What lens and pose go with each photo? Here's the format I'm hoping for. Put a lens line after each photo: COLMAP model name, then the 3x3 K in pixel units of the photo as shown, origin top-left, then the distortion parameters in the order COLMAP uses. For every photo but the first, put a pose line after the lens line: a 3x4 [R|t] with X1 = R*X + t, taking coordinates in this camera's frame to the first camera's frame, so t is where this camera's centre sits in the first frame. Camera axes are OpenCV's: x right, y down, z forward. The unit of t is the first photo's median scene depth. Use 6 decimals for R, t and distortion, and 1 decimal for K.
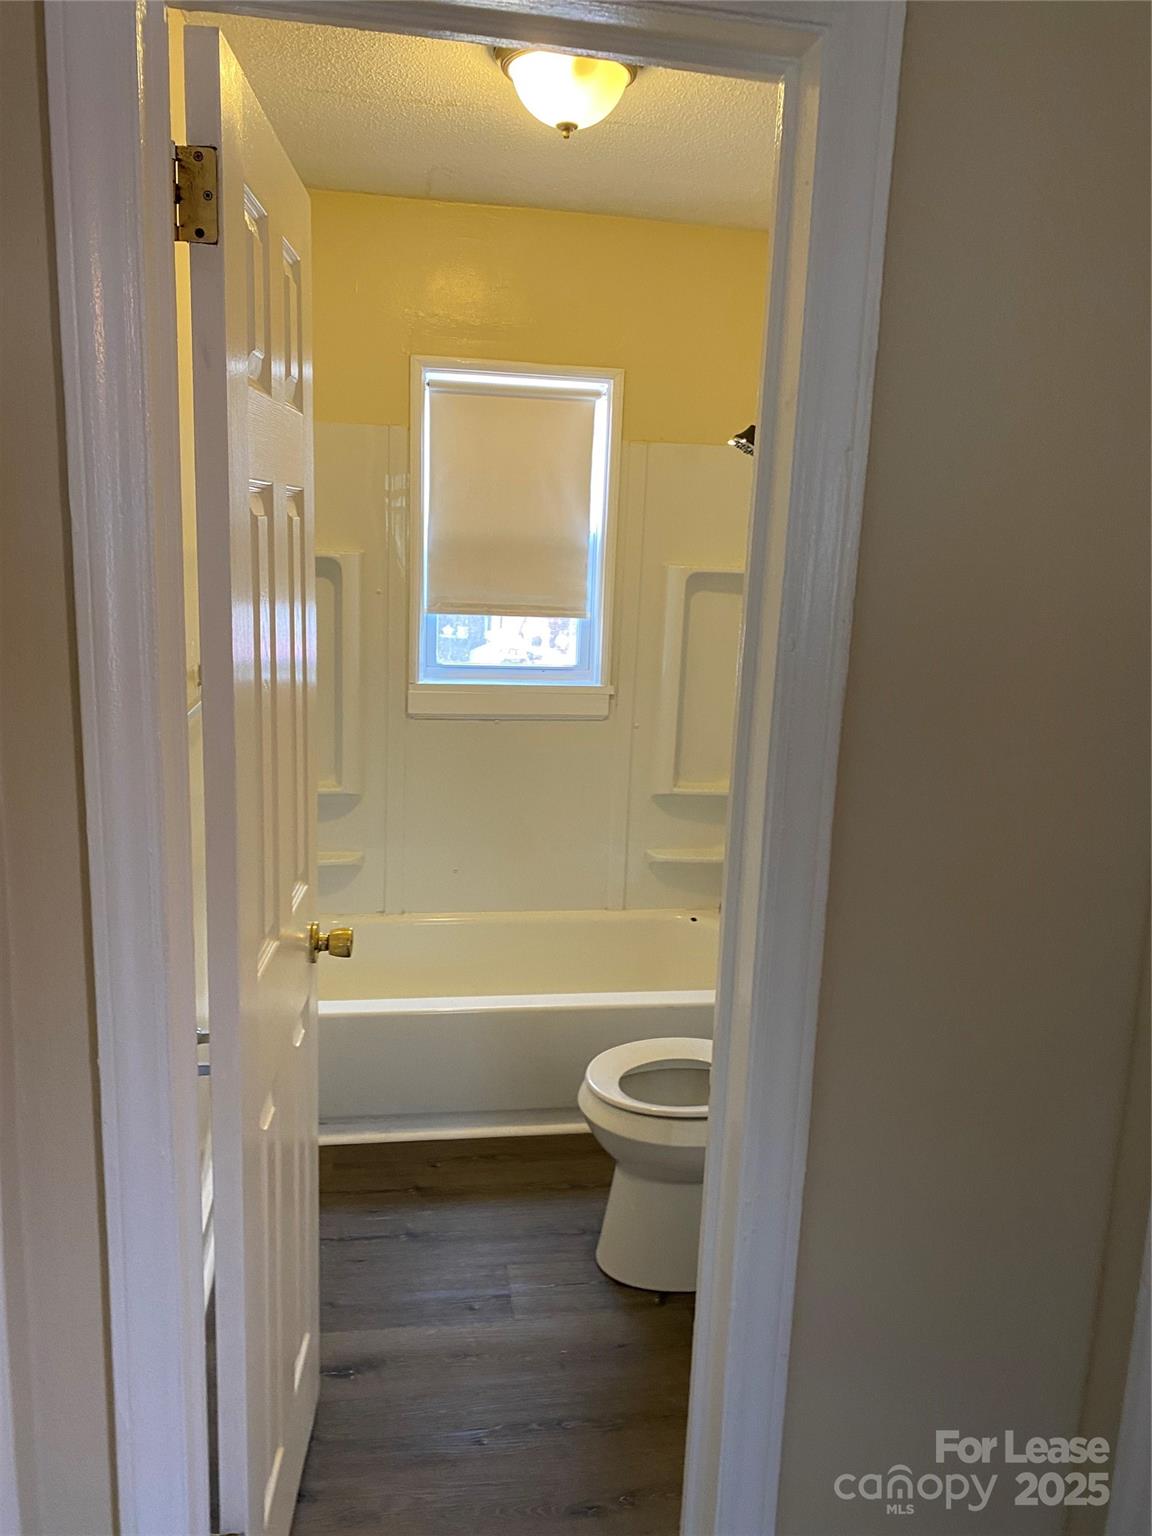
lens RADIAL K [[1196.4, 0, 576.0], [0, 1196.4, 768.0], [0, 0, 1]] dist [0.043807, -0.101751]
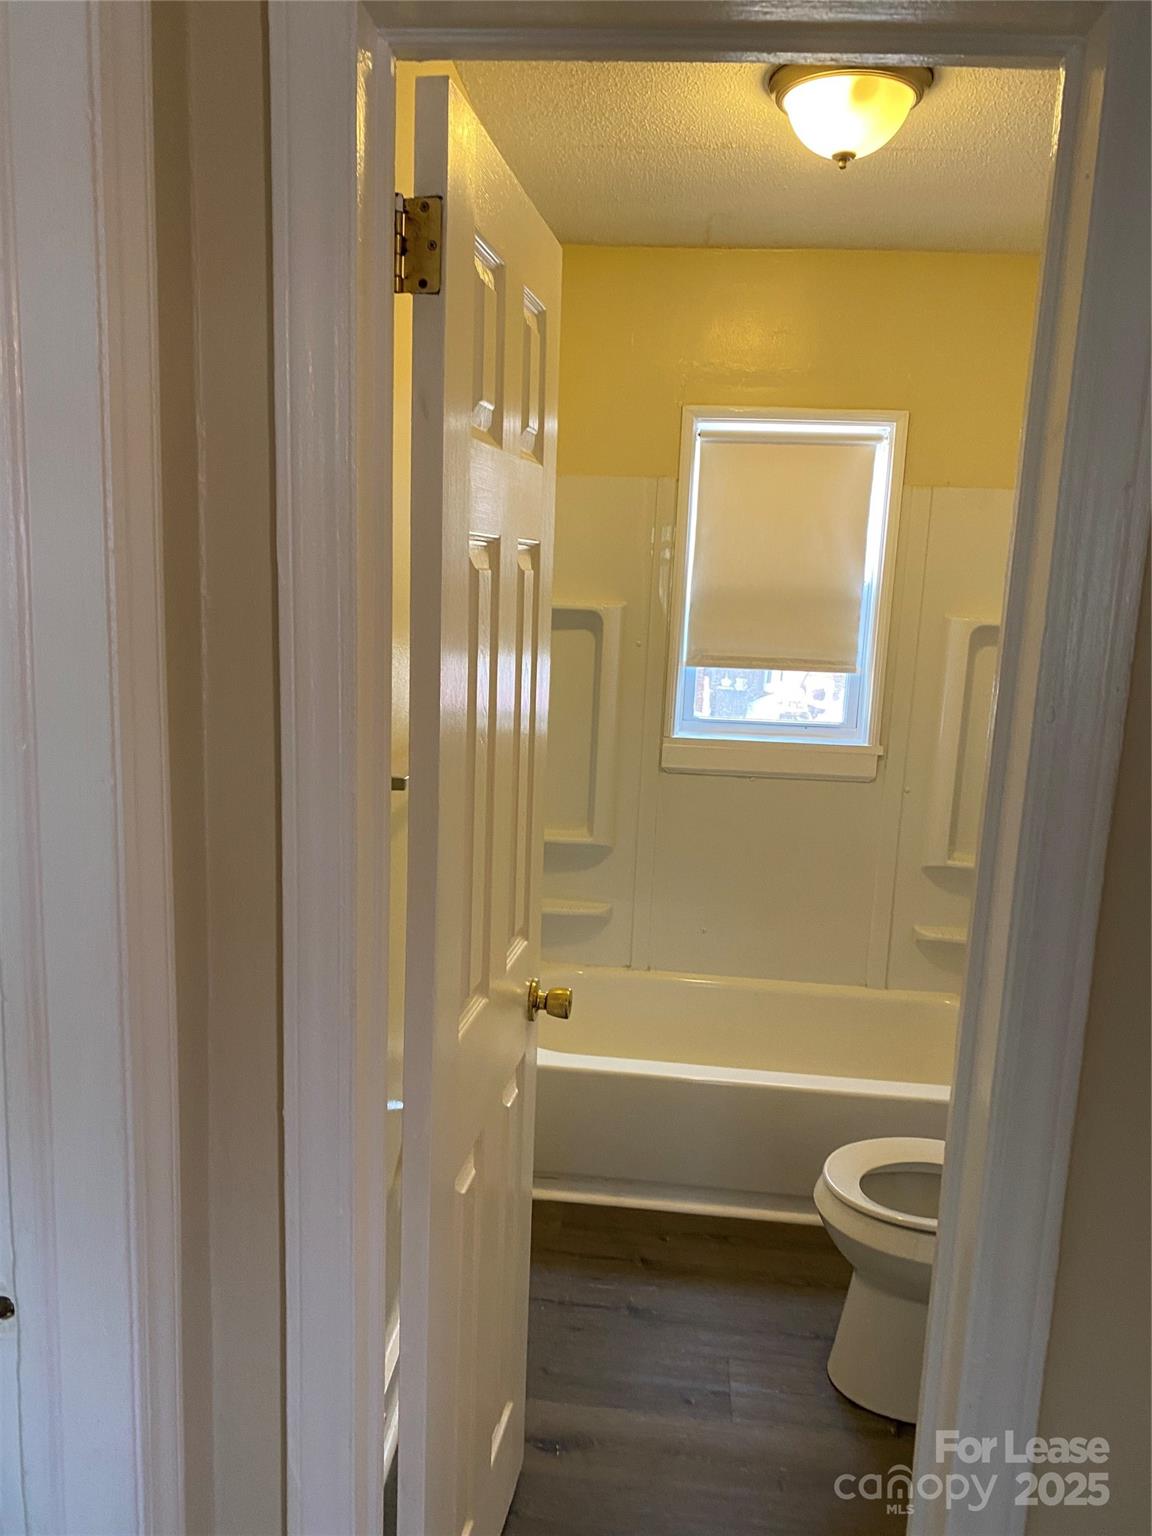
lens RADIAL K [[1147.2, 0, 576.0], [0, 1147.2, 768.0], [0, 0, 1]] dist [0.039166, -0.061054]
pose [[0.961440, 0.043117, -0.271613, 0.054091], [-0.052545, 0.998239, -0.027530, -0.017121], [0.269948, 0.040740, 0.962013, 0.085532]]
